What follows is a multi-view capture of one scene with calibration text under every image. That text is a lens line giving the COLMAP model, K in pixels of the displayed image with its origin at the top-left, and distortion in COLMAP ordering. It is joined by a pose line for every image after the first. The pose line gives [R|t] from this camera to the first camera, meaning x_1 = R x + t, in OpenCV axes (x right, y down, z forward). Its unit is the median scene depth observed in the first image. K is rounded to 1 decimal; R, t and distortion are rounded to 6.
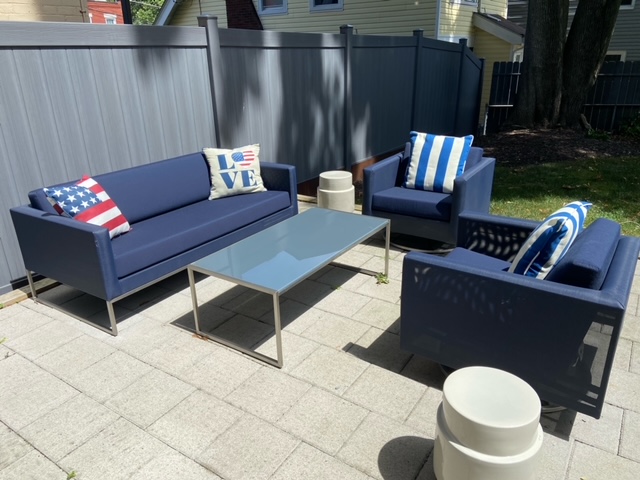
lens RADIAL K [[472.2, 0, 320.0], [0, 472.2, 240.0], [0, 0, 1]] dist [0.060856, -0.002260]
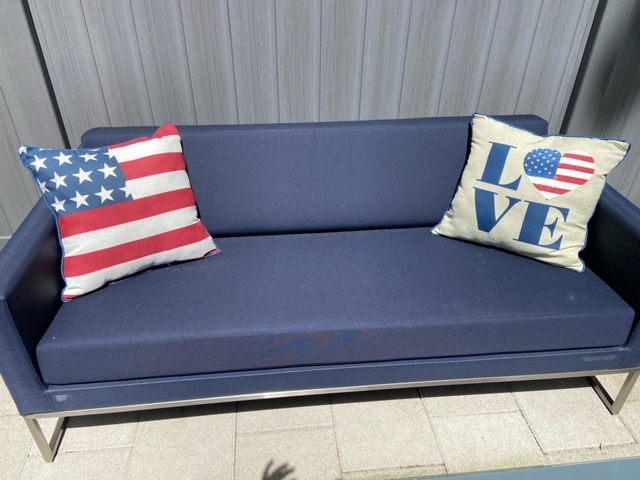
lens RADIAL K [[472.2, 0, 320.0], [0, 472.2, 240.0], [0, 0, 1]] dist [0.060856, -0.002260]
pose [[0.634426, 0.466908, -0.616036, -0.022381], [-0.304895, 0.883498, 0.355627, -0.206173], [0.710312, -0.037793, 0.702872, 0.613791]]
